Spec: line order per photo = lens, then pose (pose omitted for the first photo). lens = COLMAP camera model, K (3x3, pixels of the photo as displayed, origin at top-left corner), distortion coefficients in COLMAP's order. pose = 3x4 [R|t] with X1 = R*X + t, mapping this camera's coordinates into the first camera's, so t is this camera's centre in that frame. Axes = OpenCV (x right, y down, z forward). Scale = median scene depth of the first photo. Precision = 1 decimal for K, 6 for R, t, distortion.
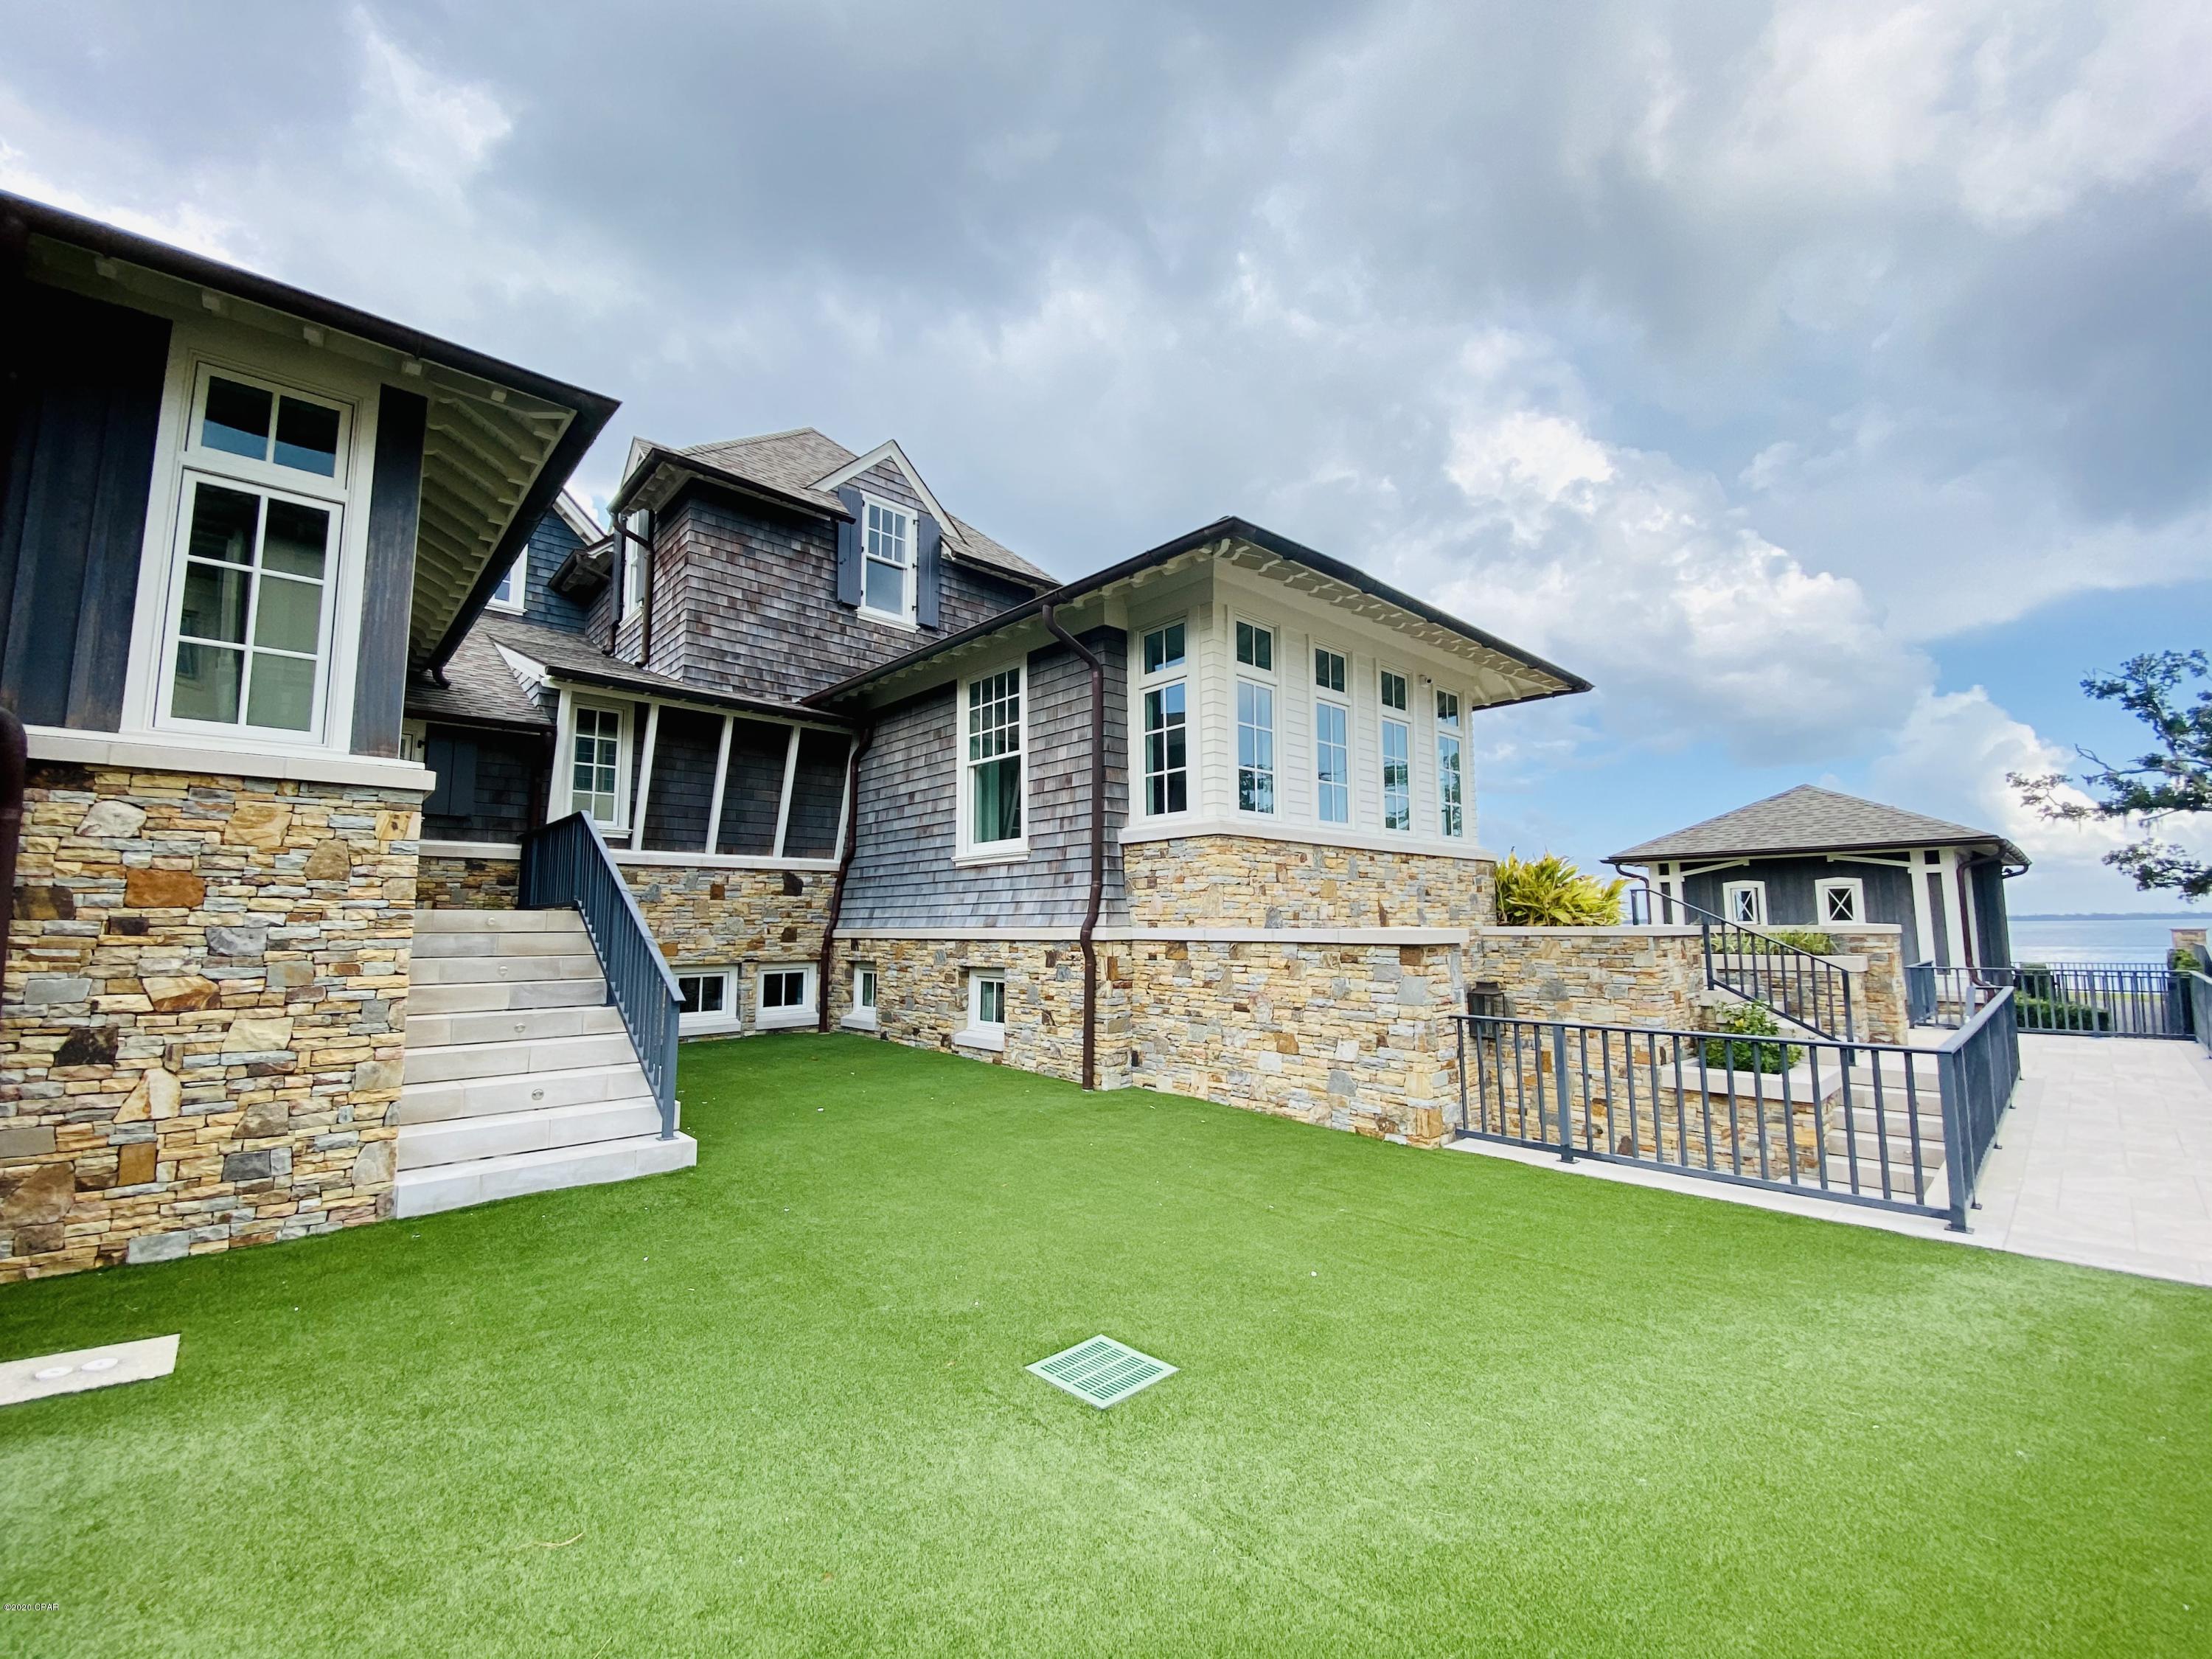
lens RADIAL K [[901.3, 0, 1106.0], [0, 901.3, 829.5], [0, 0, 1]] dist [0.000100, -0.000002]
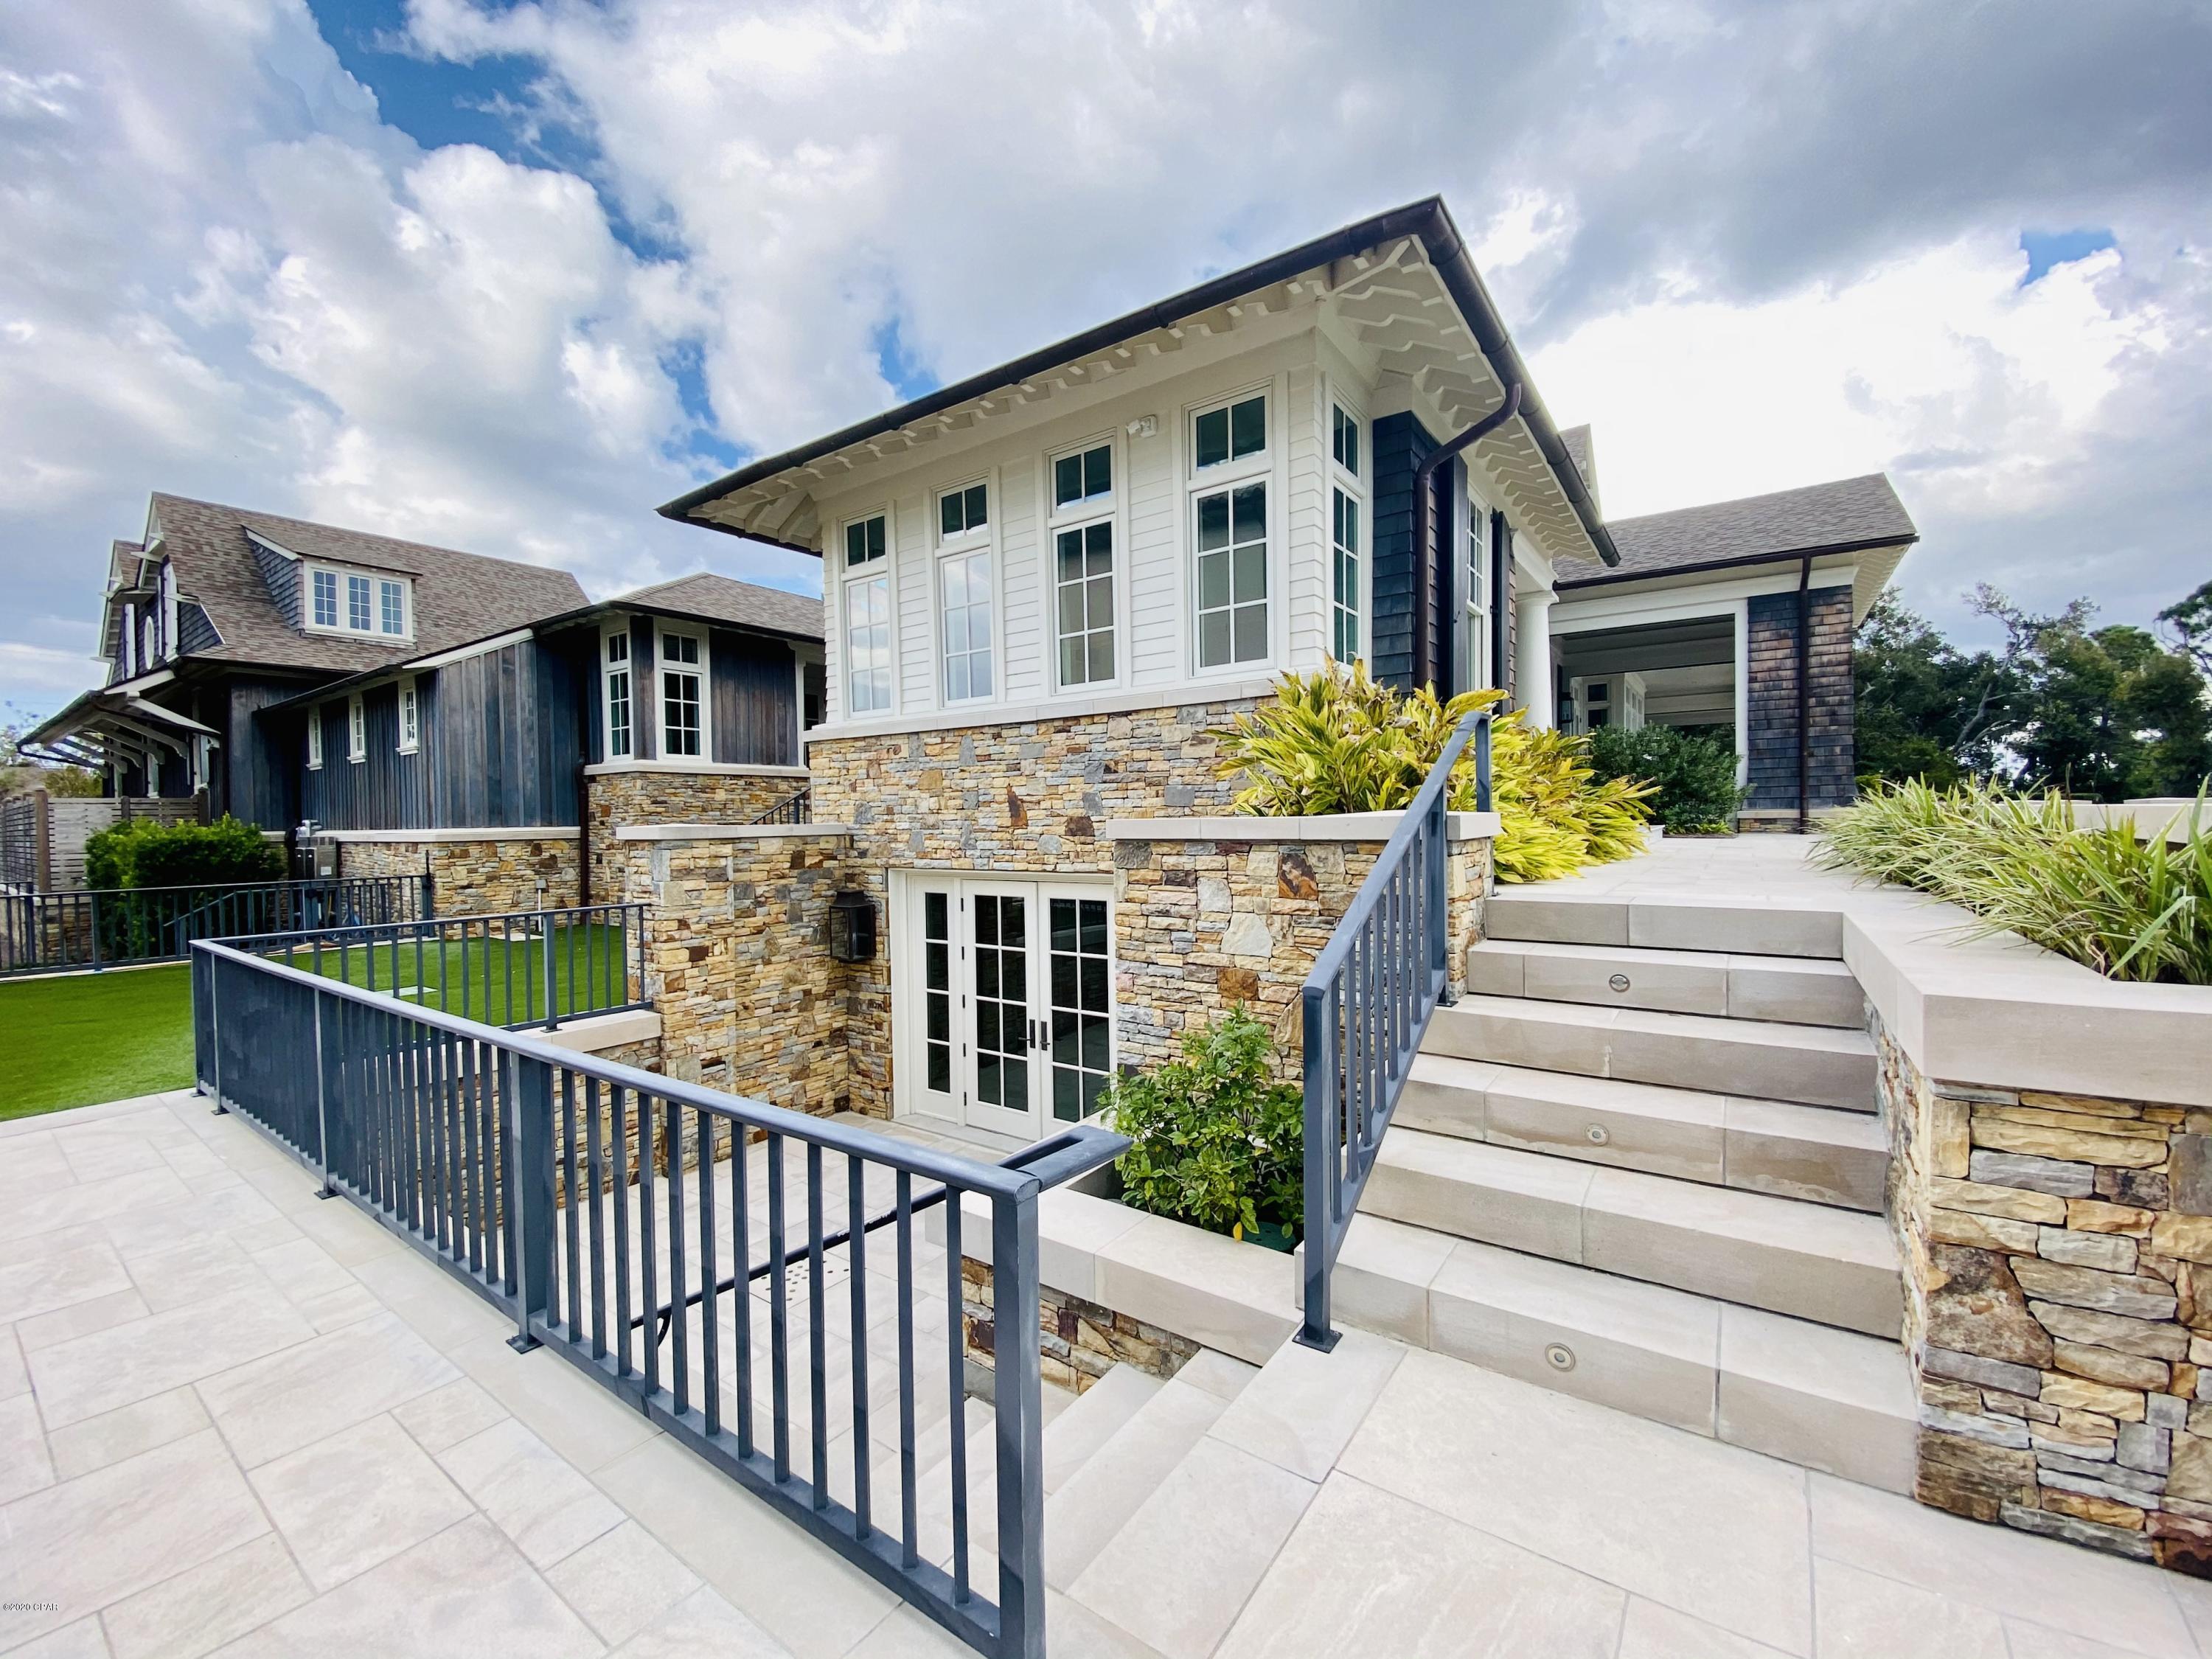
lens RADIAL K [[901.3, 0, 1106.0], [0, 901.3, 829.5], [0, 0, 1]] dist [0.000100, -0.000002]
pose [[0.204038, 0.020046, -0.978758, 1.198193], [0.123305, 0.991302, 0.046008, 0.098408], [0.971166, -0.130073, 0.199792, 1.009757]]
